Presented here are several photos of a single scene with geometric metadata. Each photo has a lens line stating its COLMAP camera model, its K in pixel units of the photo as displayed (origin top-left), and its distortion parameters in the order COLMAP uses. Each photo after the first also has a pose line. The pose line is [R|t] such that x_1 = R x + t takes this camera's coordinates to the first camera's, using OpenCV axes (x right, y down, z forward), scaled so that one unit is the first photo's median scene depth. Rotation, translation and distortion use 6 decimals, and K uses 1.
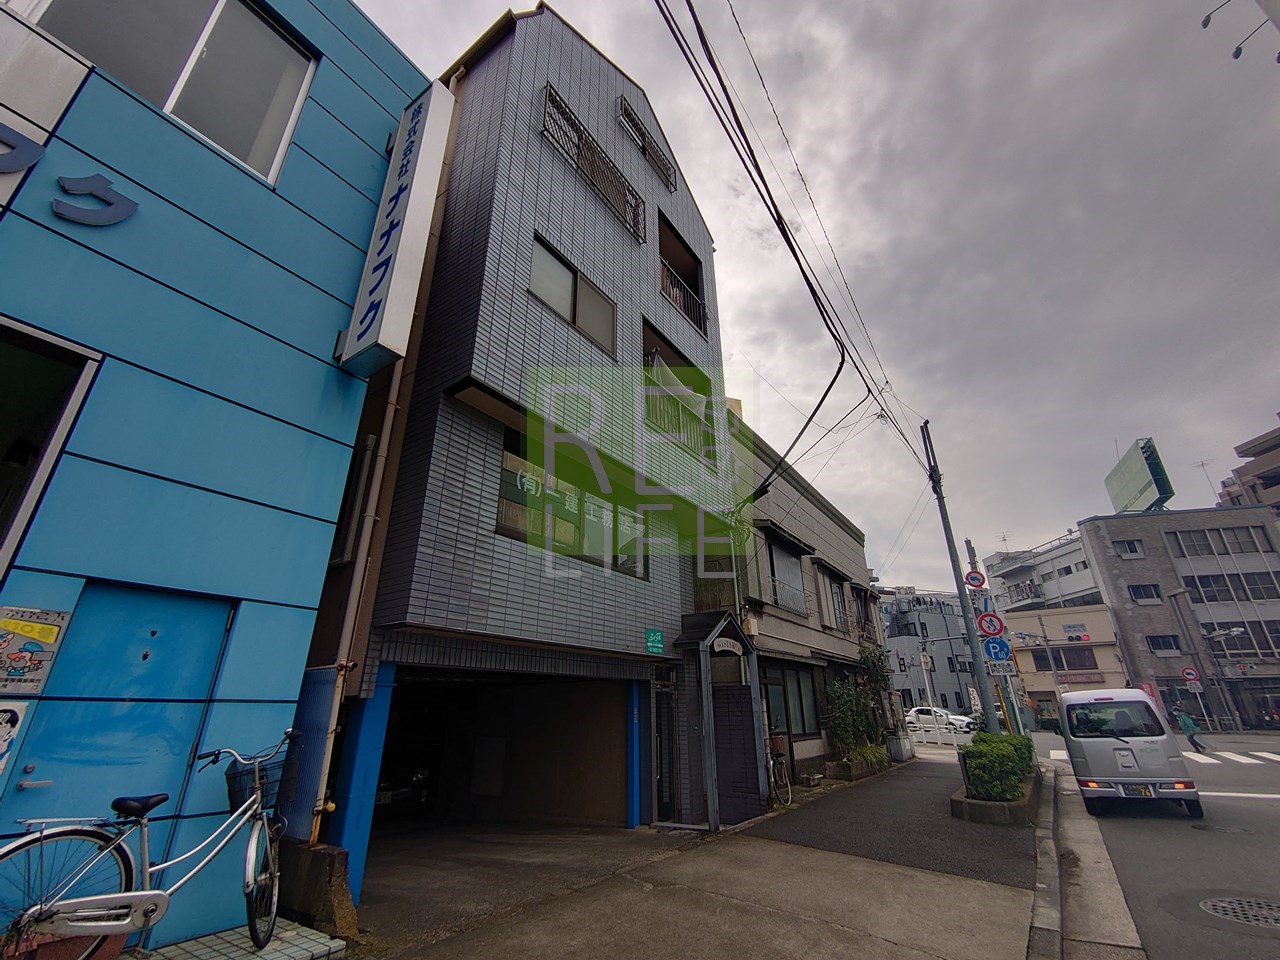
lens RADIAL K [[549.7, 0, 641.7], [0, 549.7, 479.8], [0, 0, 1]] dist [-0.000051, -0.000416]
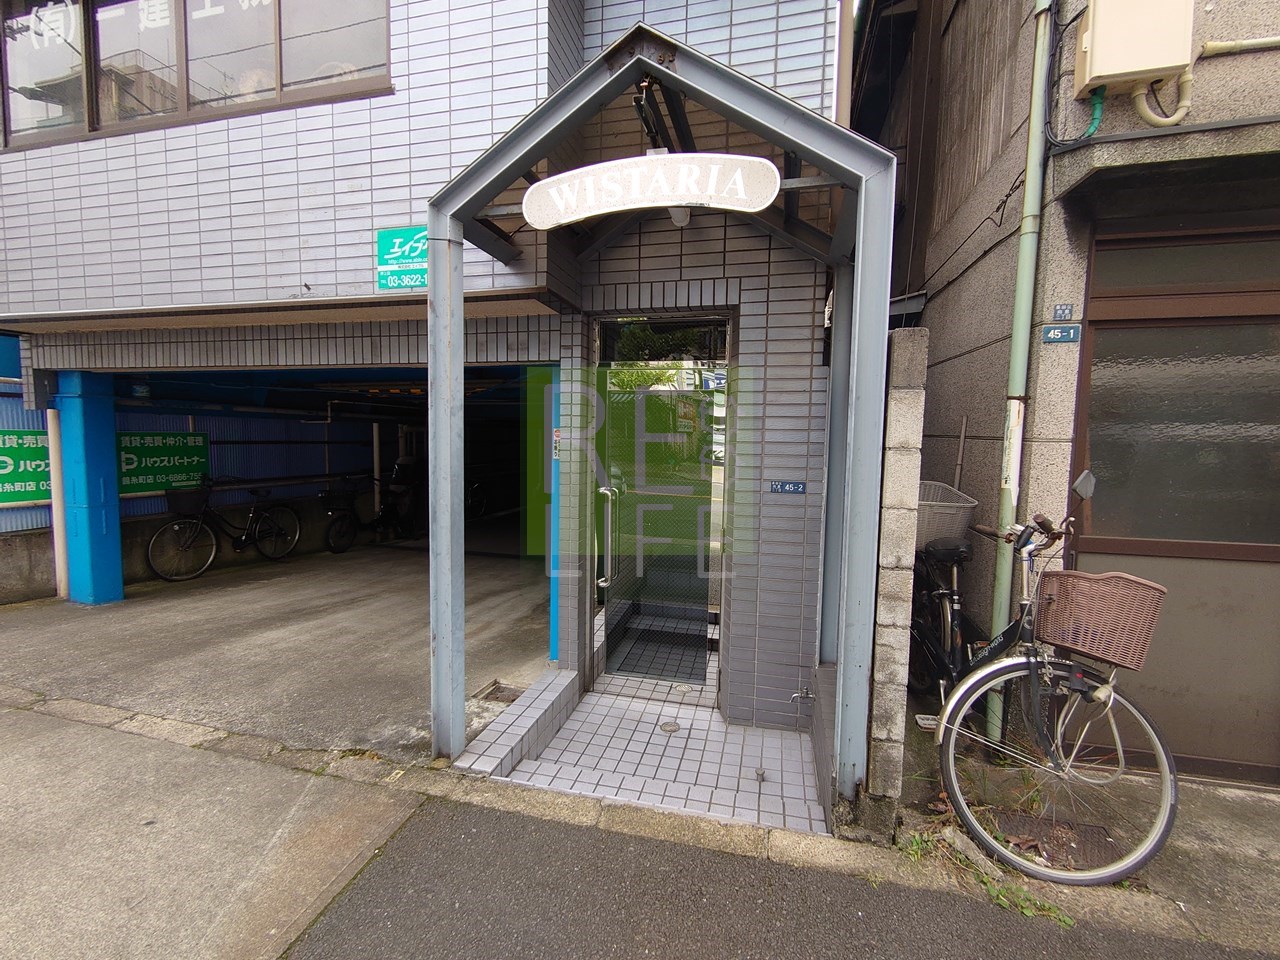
lens RADIAL K [[549.7, 0, 640.6], [0, 549.7, 478.3], [0, 0, 1]] dist [-0.000051, -0.000416]
pose [[0.353666, 0.088118, -0.931212, 0.559699], [0.347399, 0.911969, 0.218236, 0.517770], [0.868467, -0.400685, 0.291920, 1.243319]]
